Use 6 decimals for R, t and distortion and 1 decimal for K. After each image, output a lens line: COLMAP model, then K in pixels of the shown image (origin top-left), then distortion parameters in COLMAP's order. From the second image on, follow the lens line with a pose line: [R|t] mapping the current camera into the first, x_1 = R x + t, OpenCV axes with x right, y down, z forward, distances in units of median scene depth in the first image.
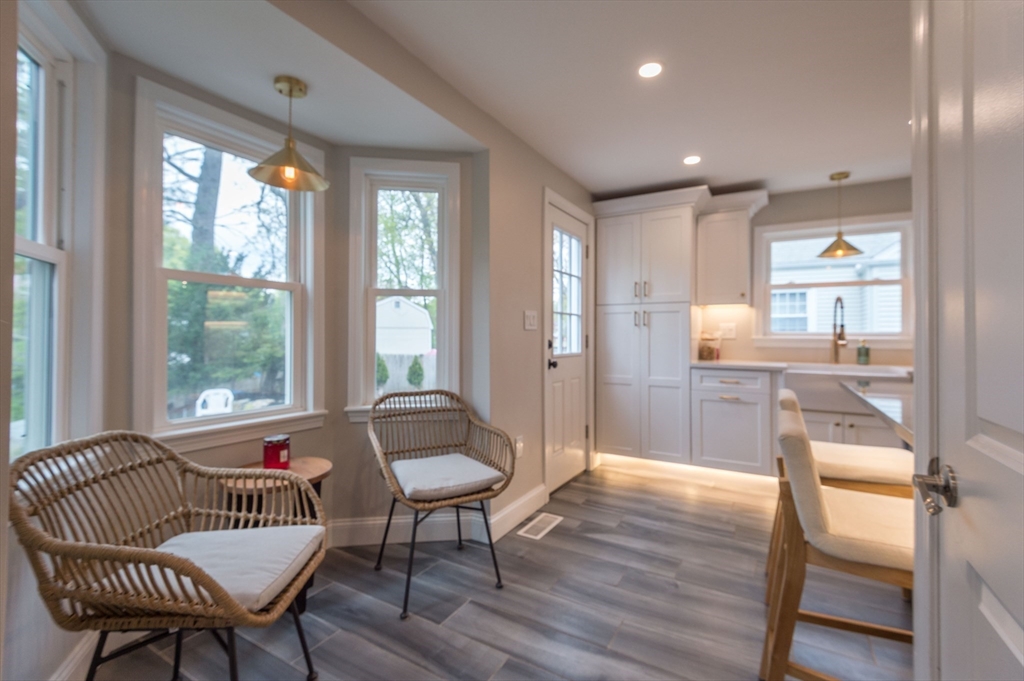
lens RADIAL K [[463.7, 0, 513.0], [0, 463.7, 332.9], [0, 0, 1]] dist [0.000873, 0.000375]
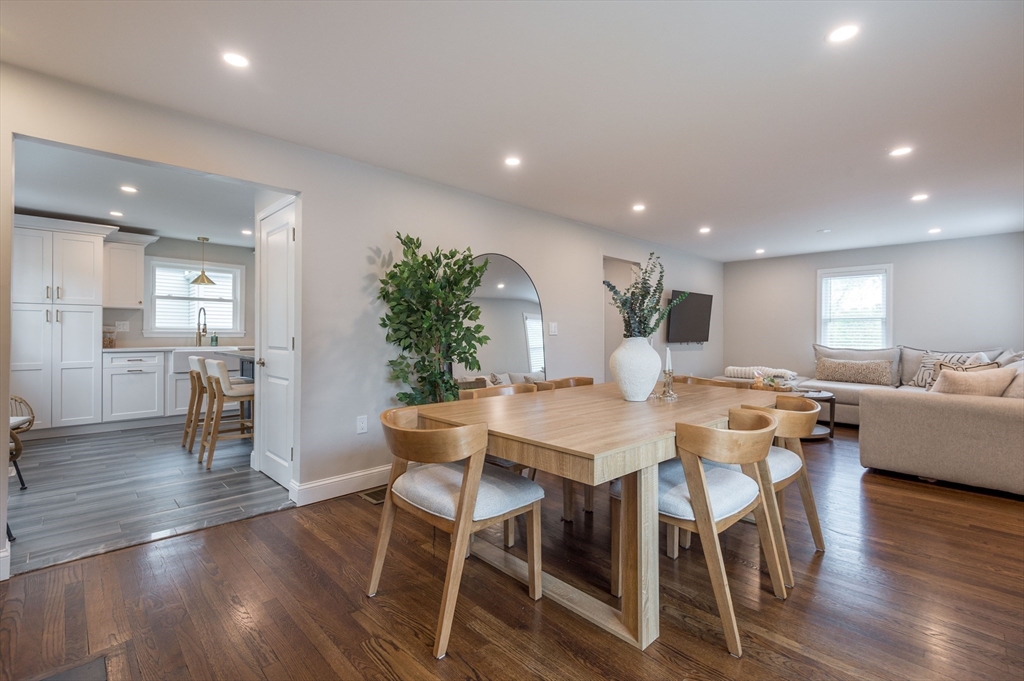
lens RADIAL K [[463.7, 0, 517.3], [0, 463.7, 333.6], [0, 0, 1]] dist [0.000873, 0.000375]
pose [[0.275646, -0.004002, 0.961251, -0.623451], [-0.006054, 0.999964, 0.005899, 0.002608], [-0.961240, -0.007446, 0.275612, -0.596526]]
